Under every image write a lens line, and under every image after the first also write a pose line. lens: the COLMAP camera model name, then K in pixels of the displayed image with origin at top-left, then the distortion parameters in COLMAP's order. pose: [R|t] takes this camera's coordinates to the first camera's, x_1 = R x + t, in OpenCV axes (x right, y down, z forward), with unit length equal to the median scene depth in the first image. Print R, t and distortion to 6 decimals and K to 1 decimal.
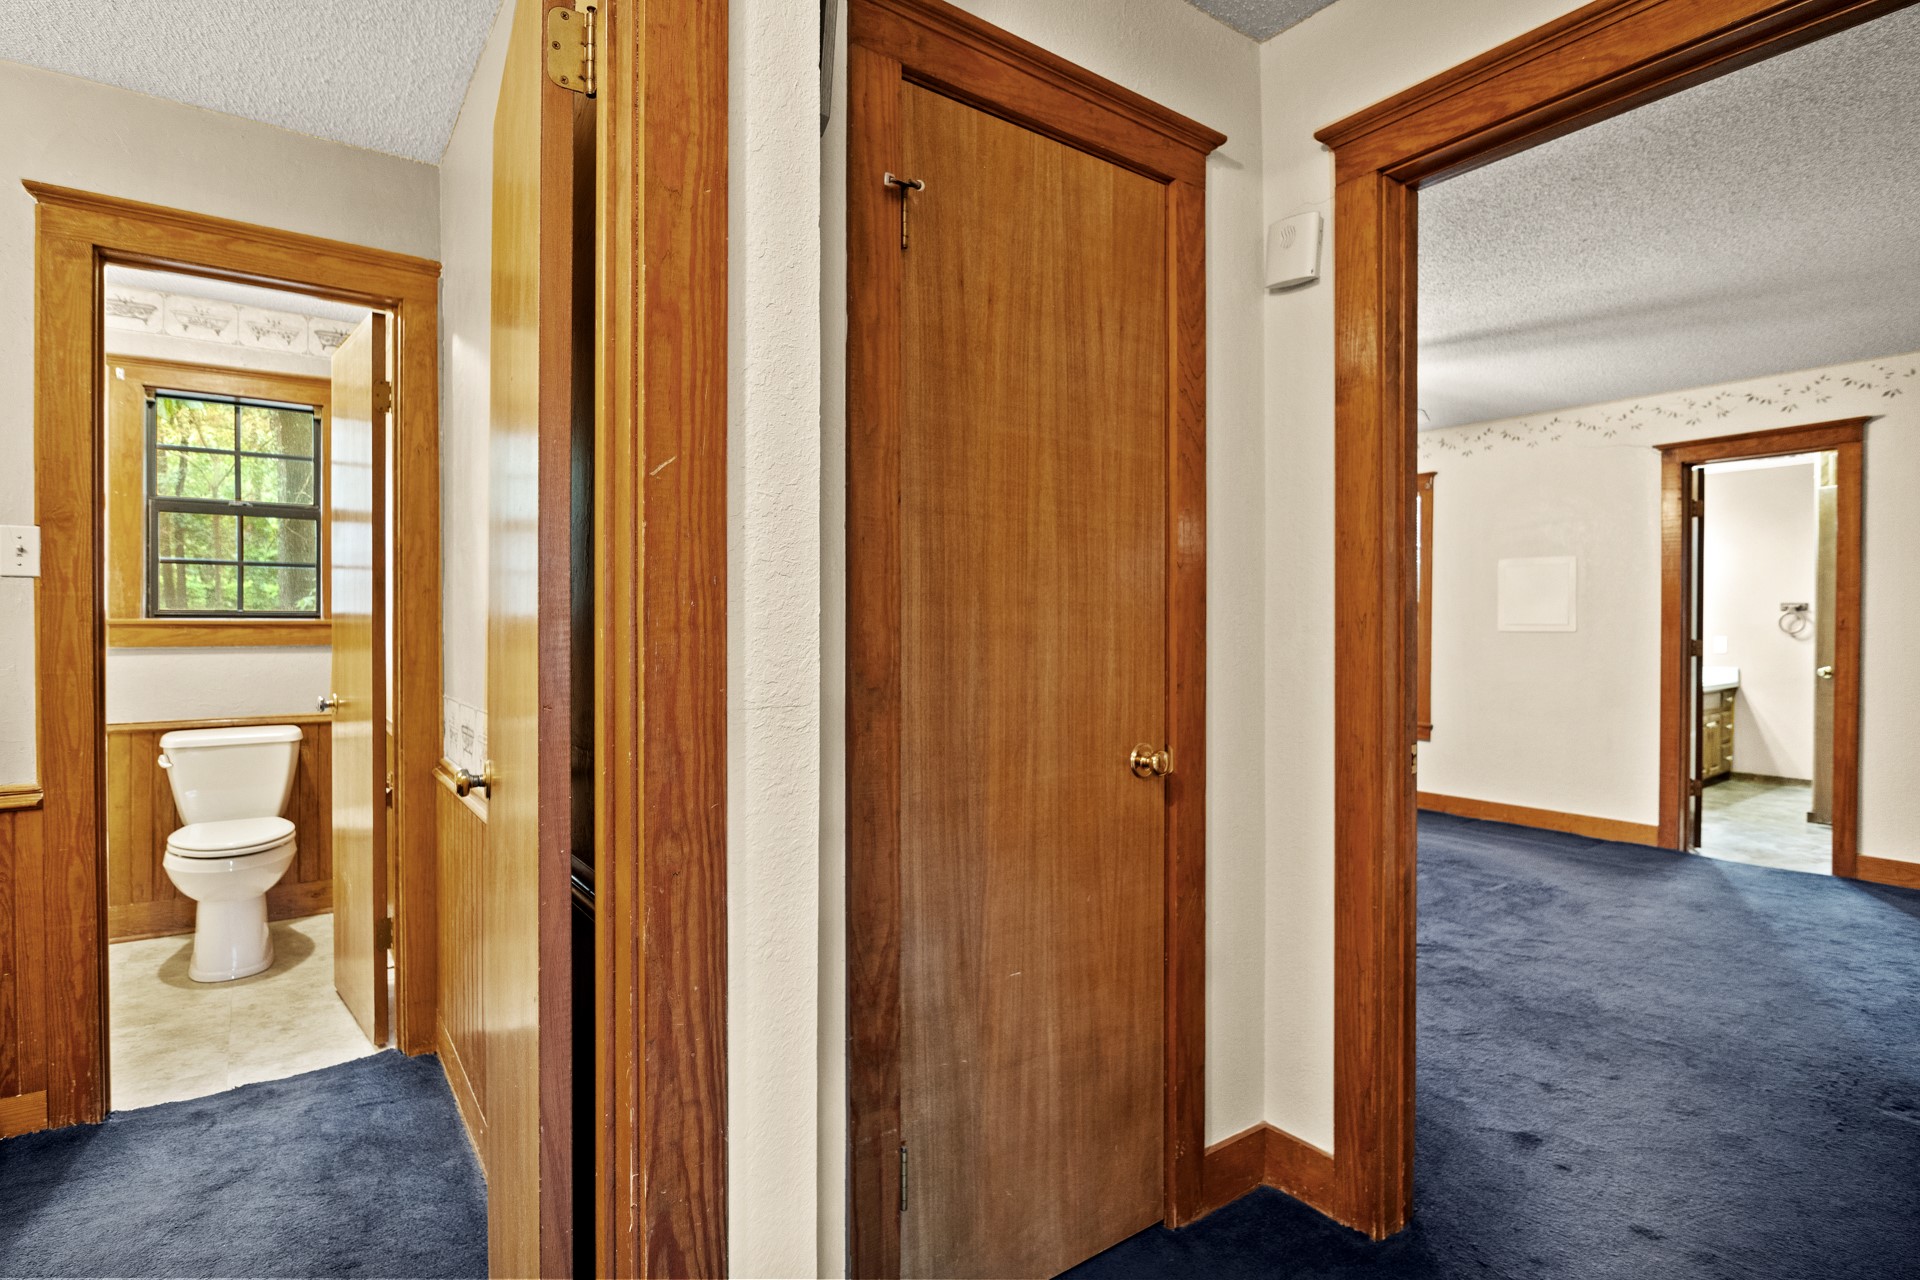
lens RADIAL K [[967.0, 0, 965.7], [0, 967.0, 633.0], [0, 0, 1]] dist [-0.009046, -0.000799]
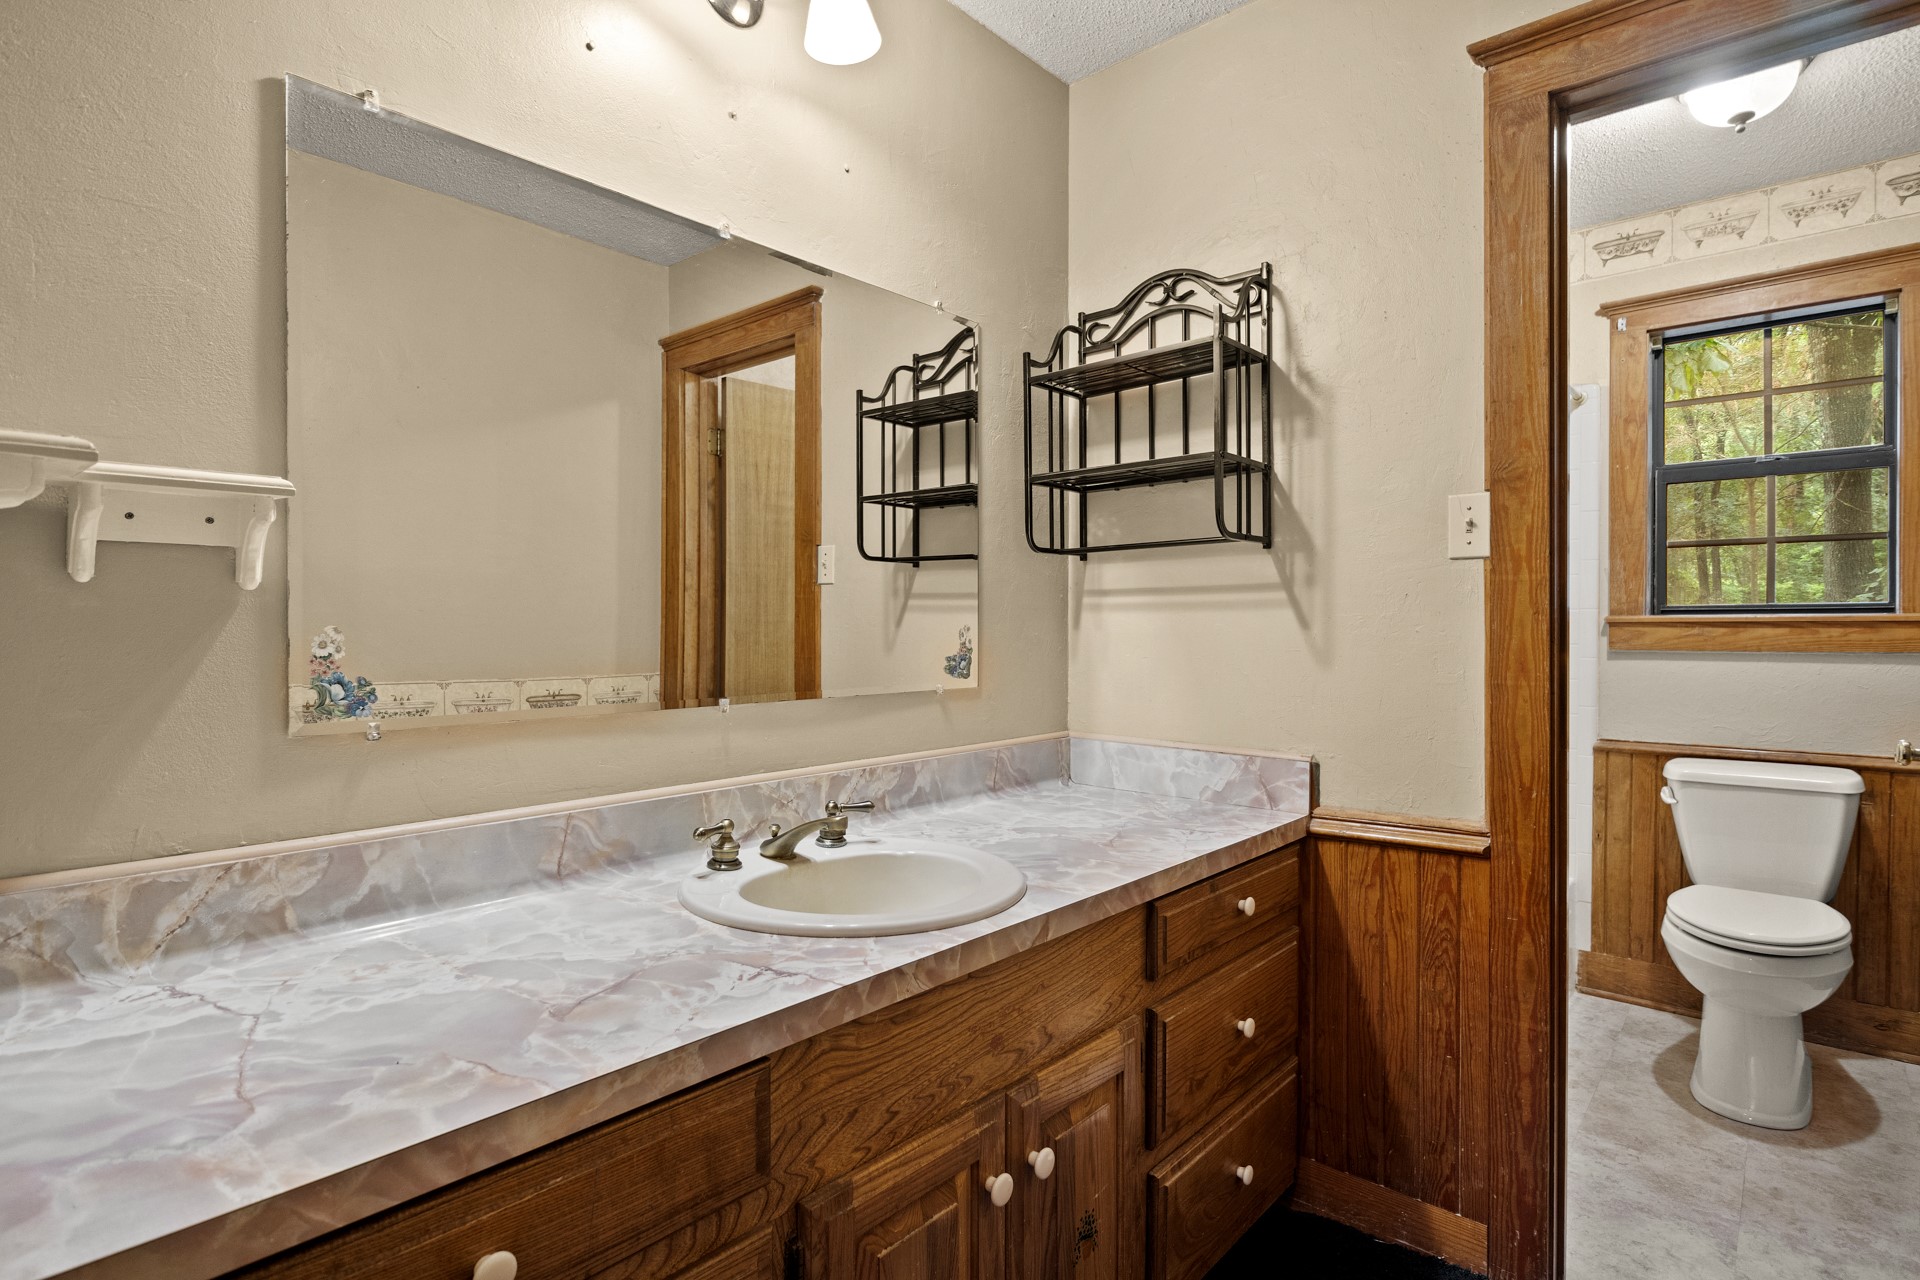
lens RADIAL K [[967.0, 0, 961.1], [0, 967.0, 630.7], [0, 0, 1]] dist [-0.009046, -0.000799]
pose [[0.216395, 0.002605, -0.976302, -0.278245], [-0.007987, 0.999968, 0.000898, 0.003130], [0.976273, 0.007603, 0.216409, 0.384797]]
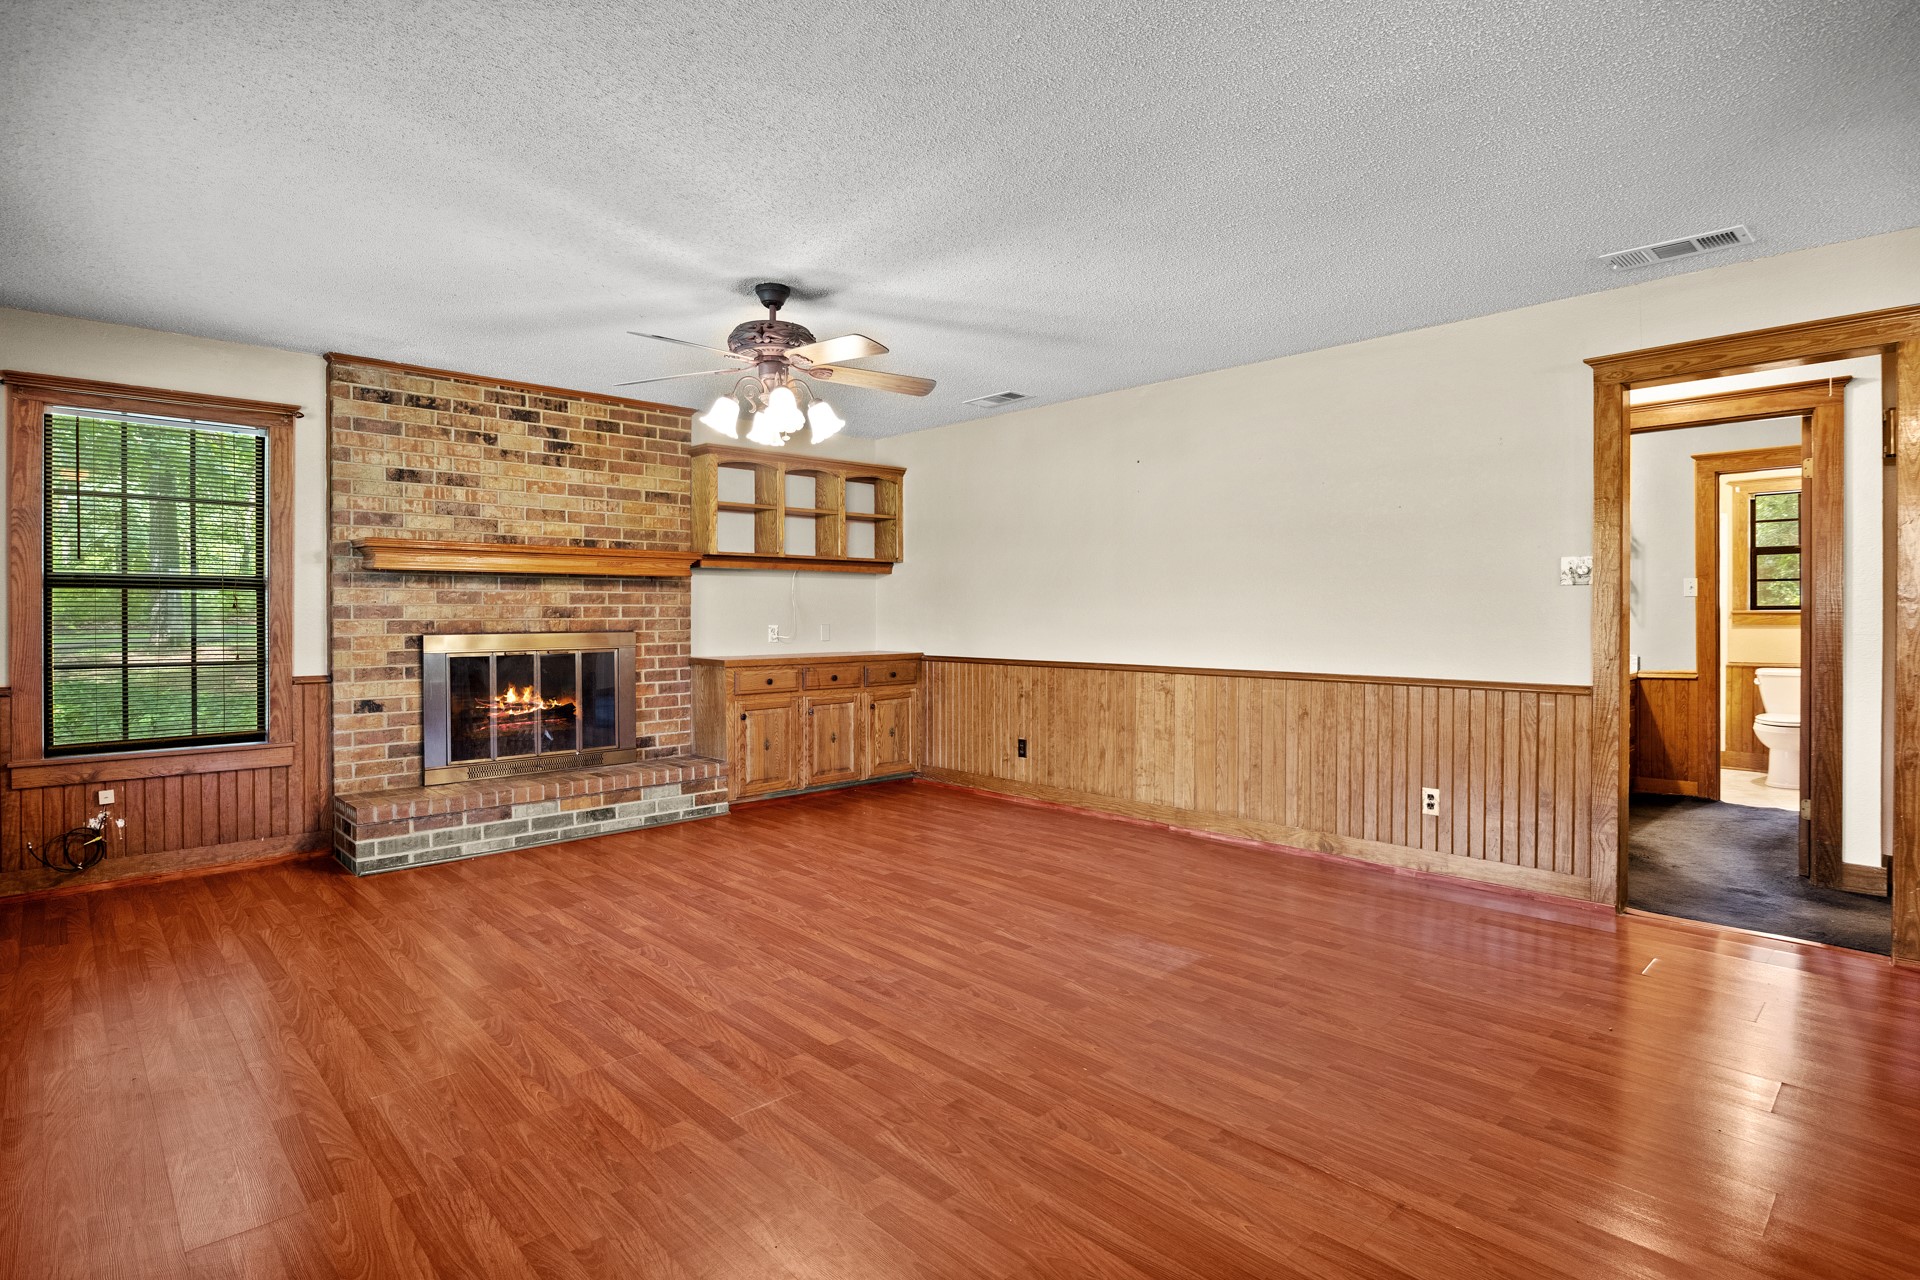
lens RADIAL K [[967.0, 0, 983.8], [0, 967.0, 618.1], [0, 0, 1]] dist [-0.009046, -0.000799]
pose [[0.148261, 0.001559, -0.988947, 1.357743], [-0.005893, 0.999982, 0.000693, 0.014272], [0.988931, 0.005726, 0.148268, -1.334623]]
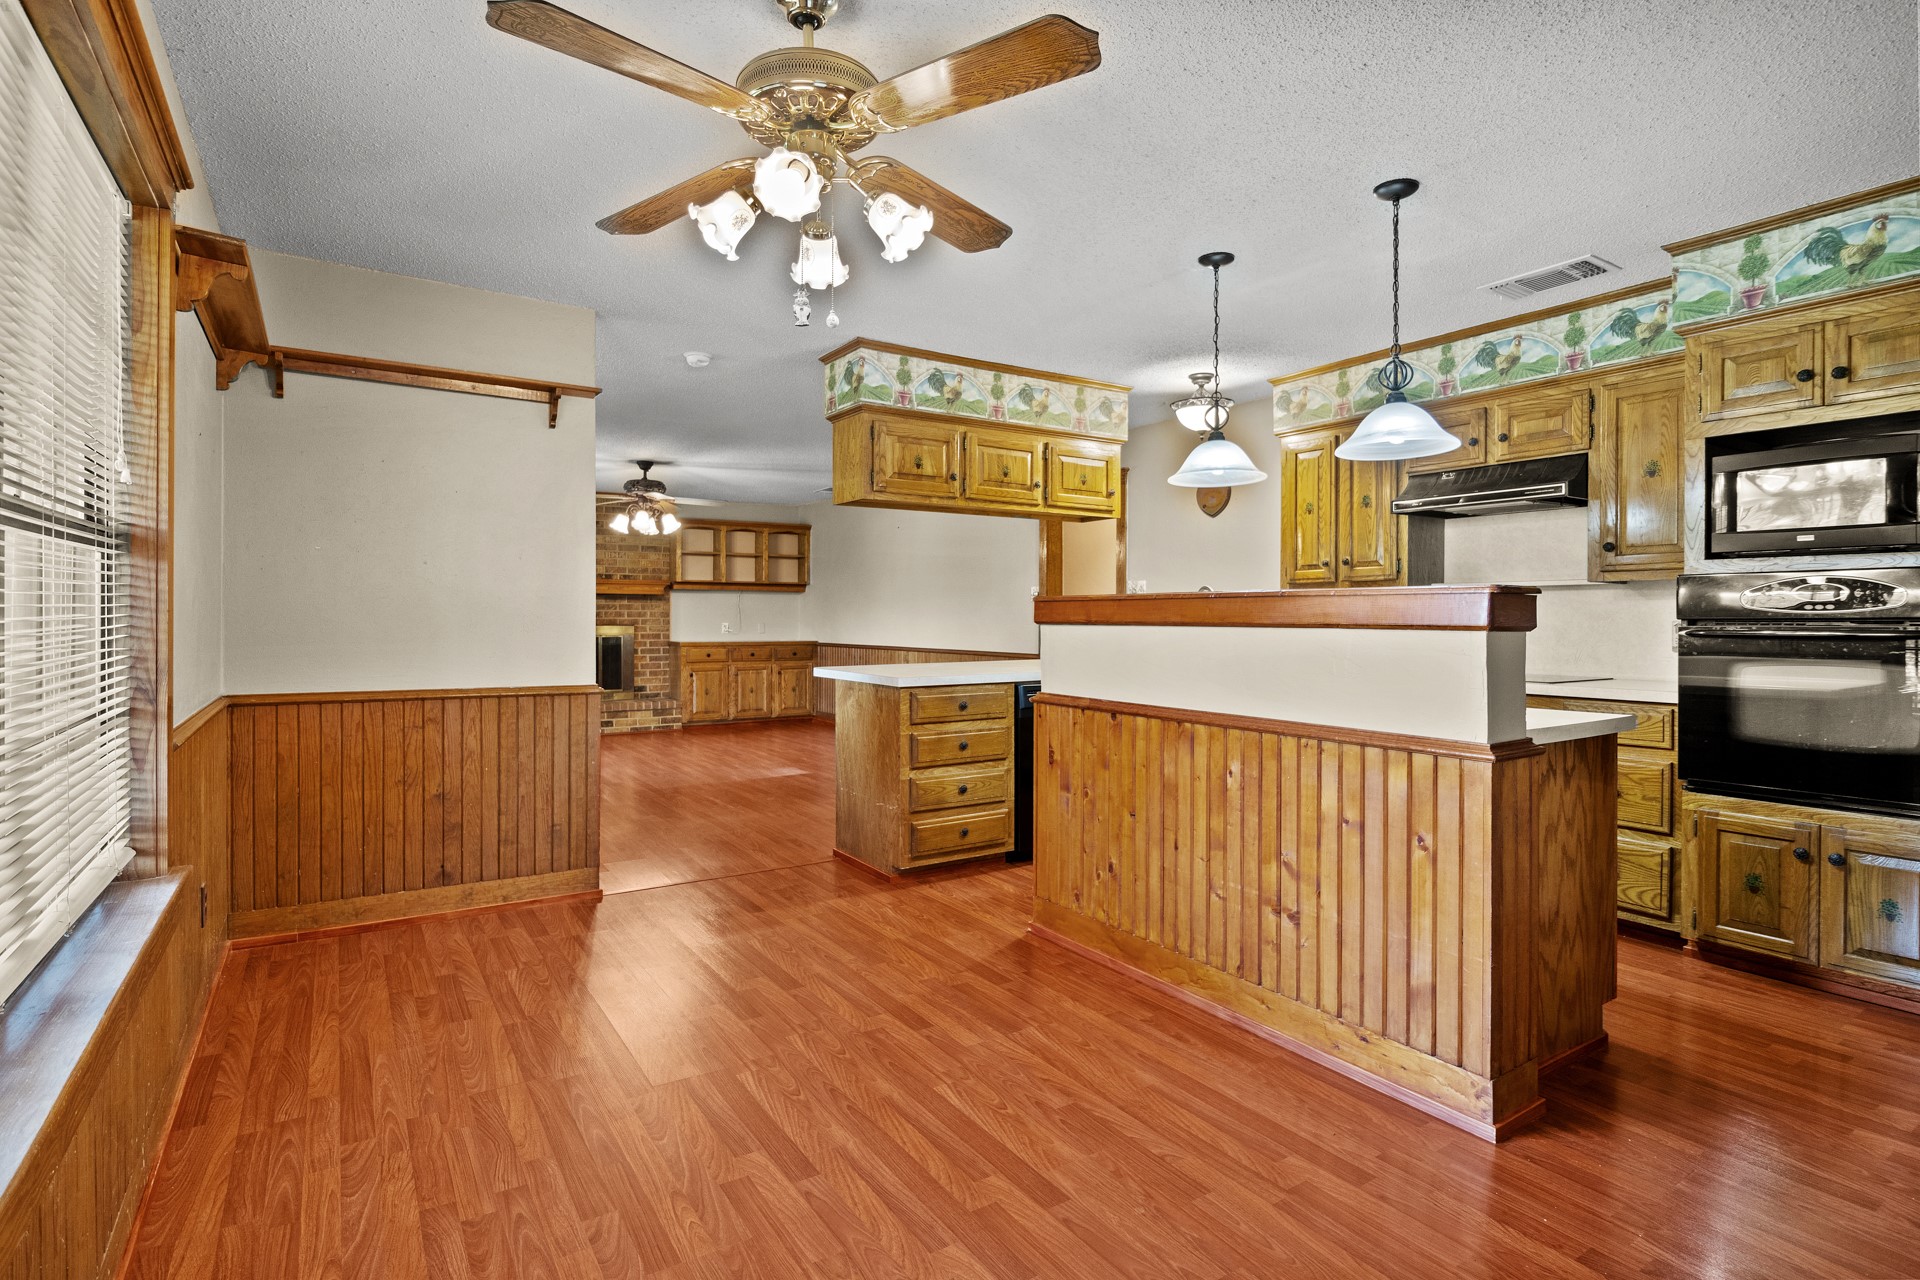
lens RADIAL K [[967.0, 0, 983.7], [0, 967.0, 623.3], [0, 0, 1]] dist [-0.009046, -0.000799]
pose [[-0.029903, 0.000688, -0.999553, 2.832214], [-0.011134, 0.999937, 0.001022, 0.021605], [0.999491, 0.011160, -0.029893, -0.320313]]
